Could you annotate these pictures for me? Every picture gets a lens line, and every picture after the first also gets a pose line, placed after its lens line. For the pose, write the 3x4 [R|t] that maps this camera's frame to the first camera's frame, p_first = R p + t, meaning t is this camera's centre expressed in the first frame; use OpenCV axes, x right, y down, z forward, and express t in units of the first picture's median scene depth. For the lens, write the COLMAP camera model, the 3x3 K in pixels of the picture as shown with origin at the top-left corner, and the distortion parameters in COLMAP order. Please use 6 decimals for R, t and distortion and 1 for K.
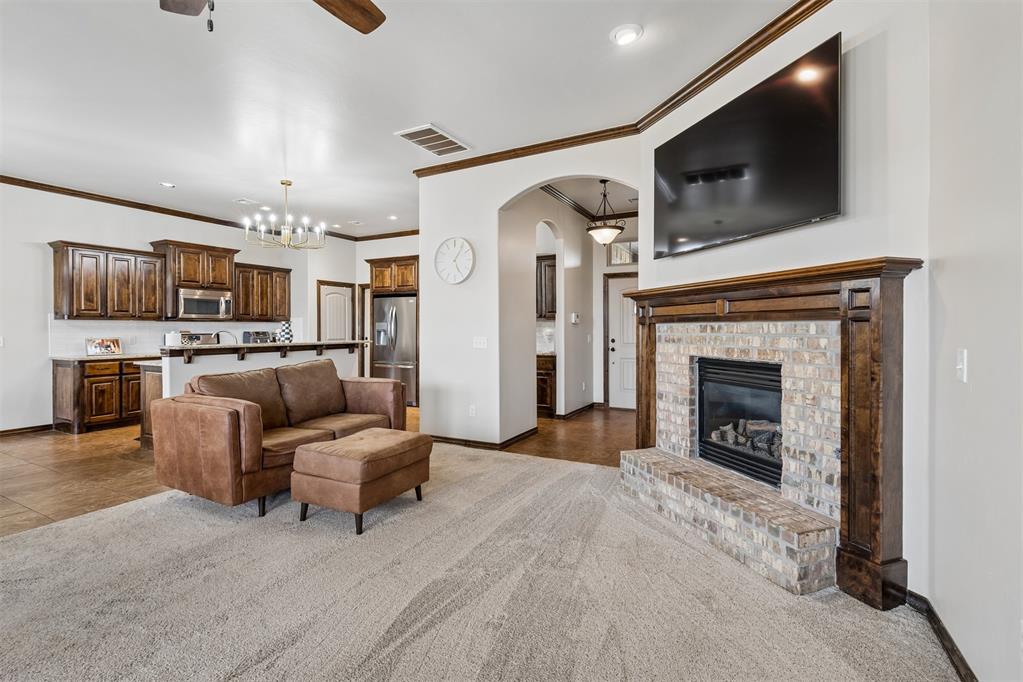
lens RADIAL K [[465.7, 0, 510.0], [0, 465.7, 329.5], [0, 0, 1]] dist [-0.003535, 0.001986]
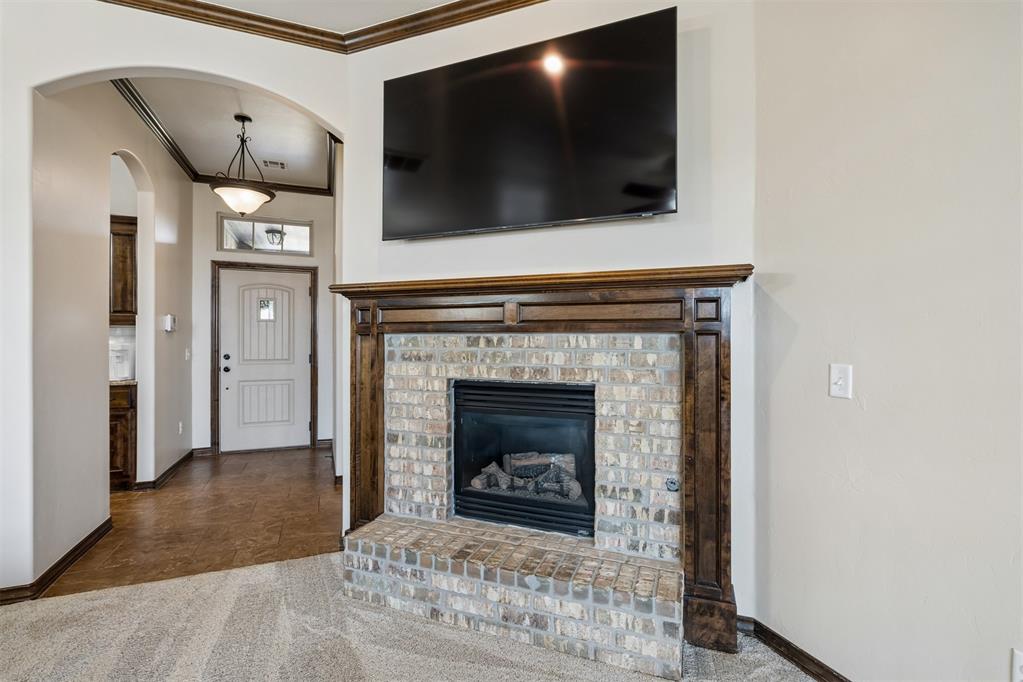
lens RADIAL K [[465.7, 0, 515.7], [0, 465.7, 339.6], [0, 0, 1]] dist [-0.003535, 0.001986]
pose [[0.631531, 0.003558, 0.775343, -0.087085], [-0.002602, 0.999994, -0.002469, -0.002564], [-0.775347, -0.000459, 0.631536, 0.362834]]
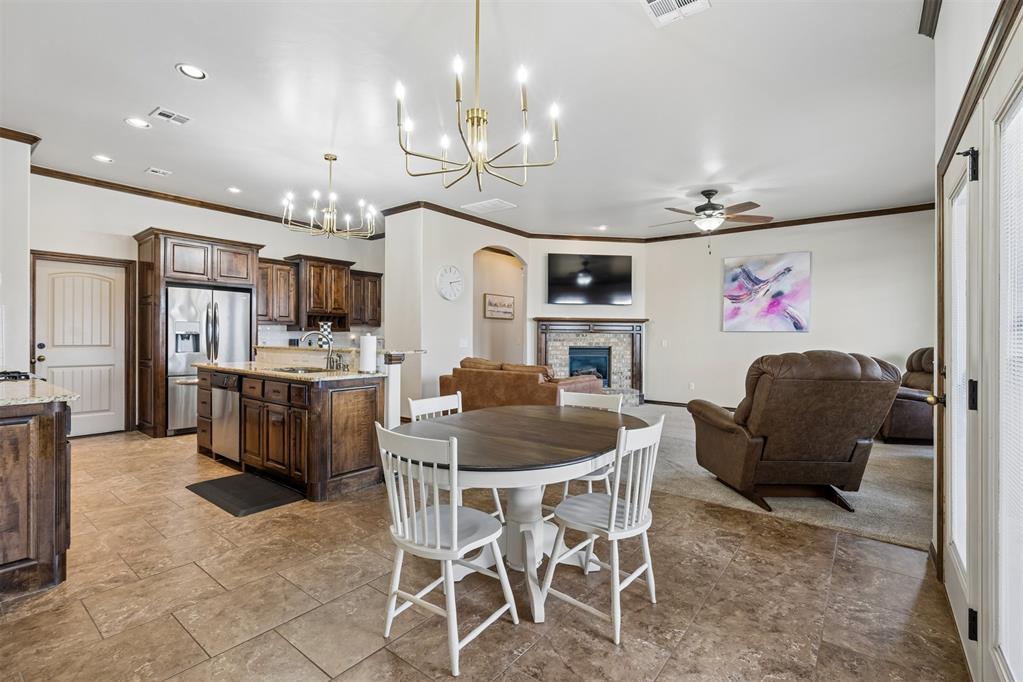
lens RADIAL K [[465.7, 0, 511.8], [0, 465.7, 337.3], [0, 0, 1]] dist [-0.003535, 0.001986]
pose [[0.167329, 0.002420, 0.985898, -1.653655], [-0.007007, 0.999975, -0.001266, 0.011413], [-0.985876, -0.006696, 0.167342, 0.701665]]
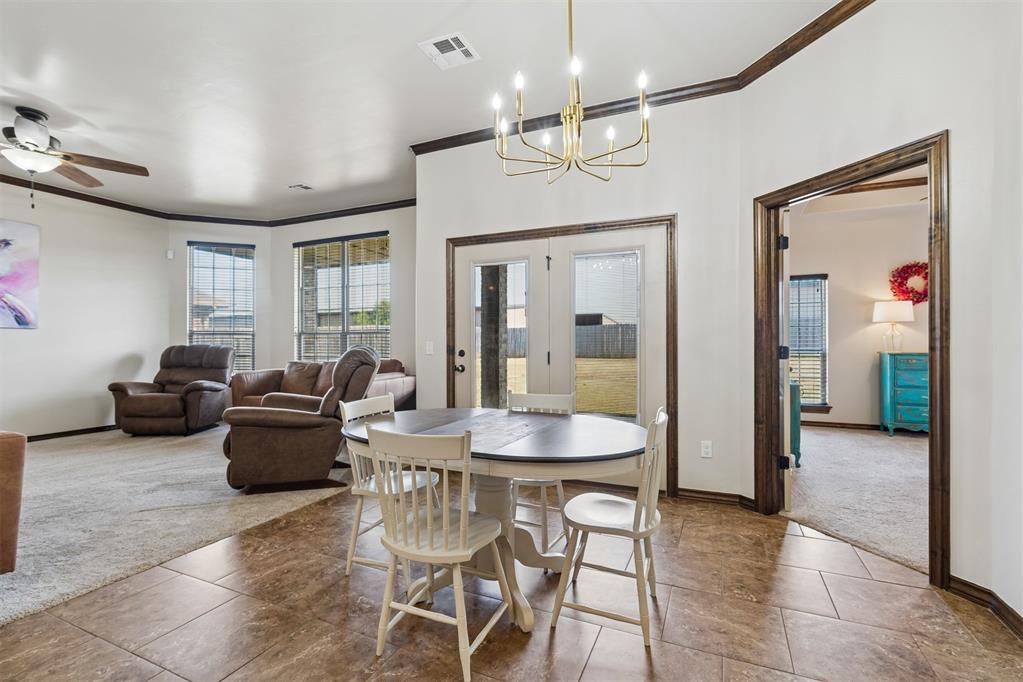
lens RADIAL K [[465.7, 0, 511.3], [0, 465.7, 339.1], [0, 0, 1]] dist [-0.003535, 0.001986]
pose [[-0.998059, 0.003409, -0.062182, -1.083933], [0.003585, 0.999990, -0.002722, 0.019662], [0.062172, -0.002939, -0.998061, 1.299886]]
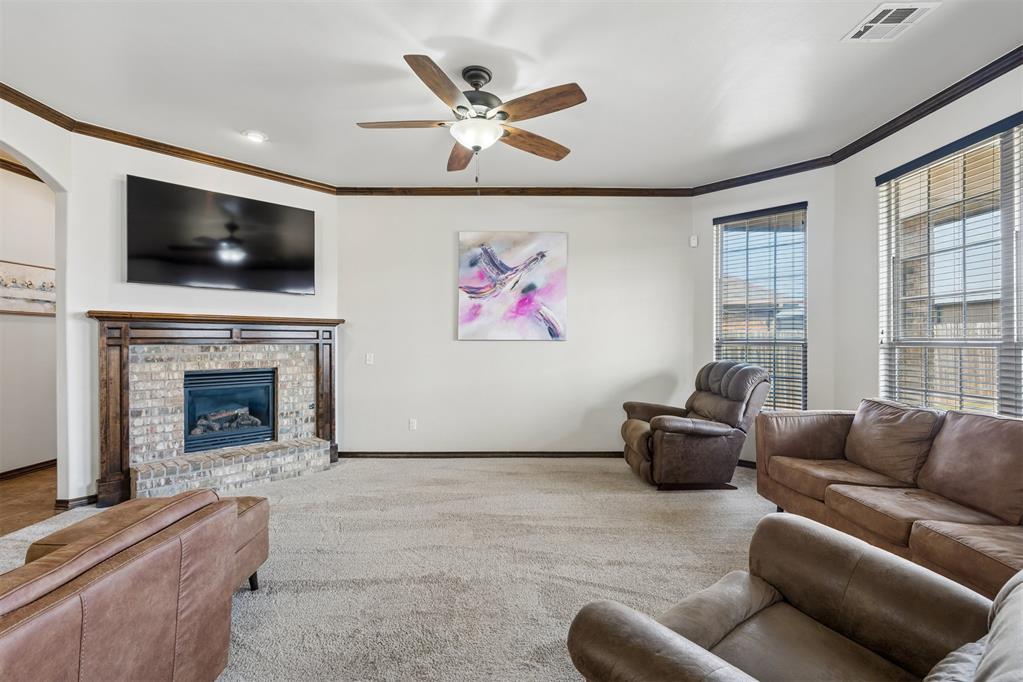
lens RADIAL K [[465.7, 0, 508.7], [0, 465.7, 340.6], [0, 0, 1]] dist [-0.003535, 0.001986]
pose [[-0.472631, 0.002657, 0.881256, -0.868382], [0.003418, 0.999993, -0.001181, -0.015941], [-0.881254, 0.002454, -0.472637, 0.653601]]
